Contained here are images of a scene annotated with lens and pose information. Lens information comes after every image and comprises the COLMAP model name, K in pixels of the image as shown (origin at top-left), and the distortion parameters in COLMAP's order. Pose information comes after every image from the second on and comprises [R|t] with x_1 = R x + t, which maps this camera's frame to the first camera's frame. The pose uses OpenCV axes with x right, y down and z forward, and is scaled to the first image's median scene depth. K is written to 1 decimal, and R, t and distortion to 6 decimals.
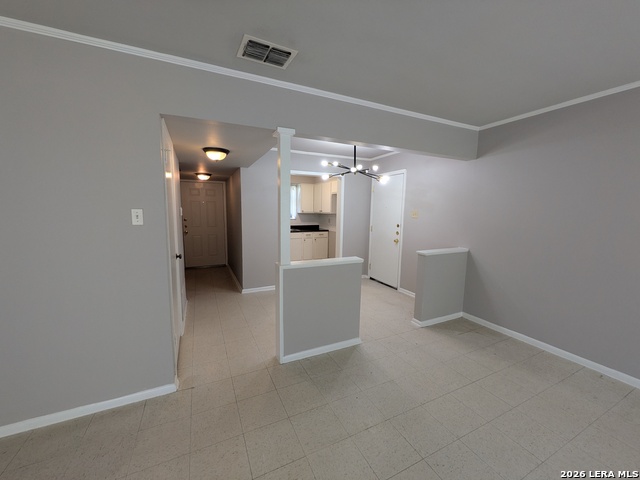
lens RADIAL K [[253.6, 0, 318.1], [0, 253.6, 239.9], [0, 0, 1]] dist [-0.000779, 0.000016]
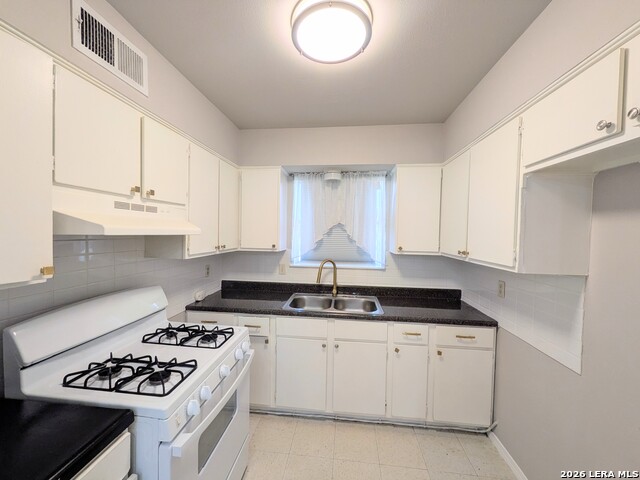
lens RADIAL K [[253.6, 0, 318.1], [0, 253.6, 239.9], [0, 0, 1]] dist [-0.000779, 0.000016]
pose [[0.850554, 0.021012, -0.525468, 0.036949], [-0.071394, 0.994564, -0.075793, -0.175850], [0.521019, 0.101981, 0.847431, 1.277833]]
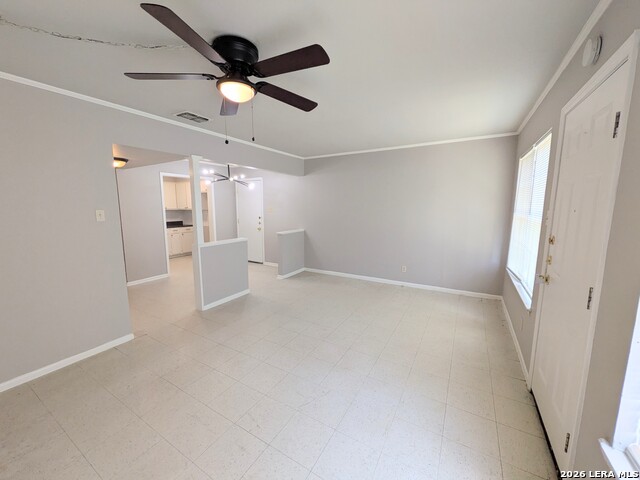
lens RADIAL K [[253.6, 0, 318.1], [0, 253.6, 239.9], [0, 0, 1]] dist [-0.000779, 0.000016]
pose [[0.829030, -0.086895, 0.552411, -0.245689], [0.075581, 0.996200, 0.043275, 0.036613], [-0.554073, 0.005875, 0.832448, -0.413944]]
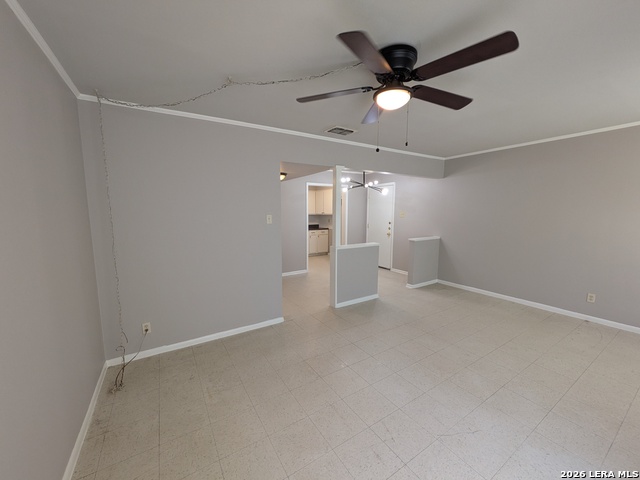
lens RADIAL K [[253.6, 0, 318.1], [0, 253.6, 239.9], [0, 0, 1]] dist [-0.000779, 0.000016]
pose [[0.993157, -0.026246, 0.113802, -0.284707], [0.026497, 0.999649, -0.000699, 0.032036], [-0.113744, 0.003710, 0.993503, -0.396037]]
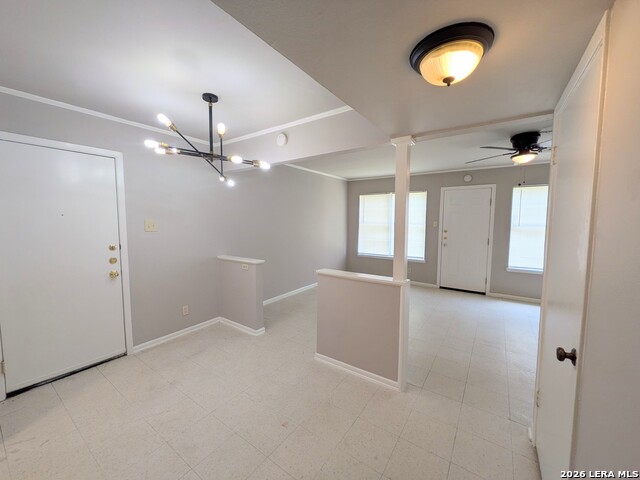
lens RADIAL K [[253.6, 0, 318.1], [0, 253.6, 239.9], [0, 0, 1]] dist [-0.000779, 0.000016]
pose [[-0.487069, -0.084356, 0.869280, -0.504299], [0.096361, 0.984057, 0.149487, -0.142531], [-0.868031, 0.156575, -0.471175, 1.080825]]
